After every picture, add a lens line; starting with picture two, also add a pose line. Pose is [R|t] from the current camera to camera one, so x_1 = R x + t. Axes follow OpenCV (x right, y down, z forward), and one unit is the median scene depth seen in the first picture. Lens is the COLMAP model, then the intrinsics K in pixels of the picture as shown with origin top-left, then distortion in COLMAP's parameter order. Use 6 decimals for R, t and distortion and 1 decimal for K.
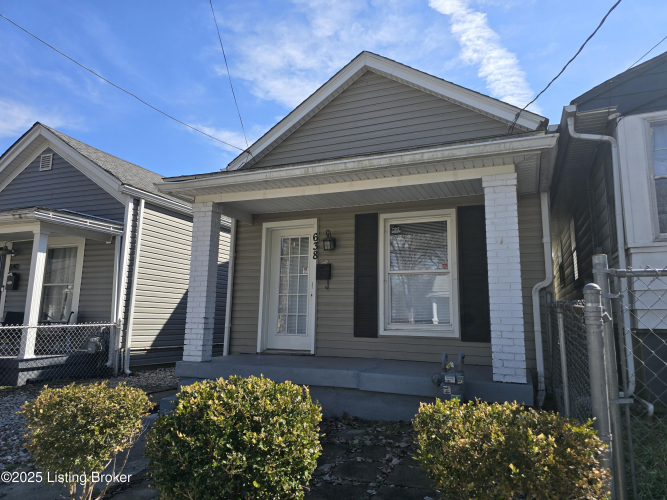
lens RADIAL K [[436.2, 0, 335.6], [0, 436.2, 248.2], [0, 0, 1]] dist [0.042993, -0.012443]
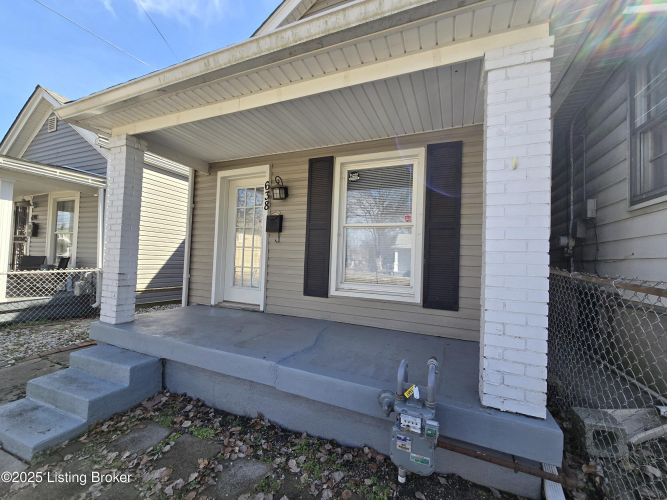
lens RADIAL K [[272.9, 0, 330.2], [0, 272.9, 251.4], [0, 0, 1]] dist [-0.004199, 0.001224]
pose [[0.999592, 0.020835, -0.019552, 0.102326], [-0.018129, 0.991397, 0.129625, 0.035629], [0.022085, -0.129218, 0.991370, 0.429890]]
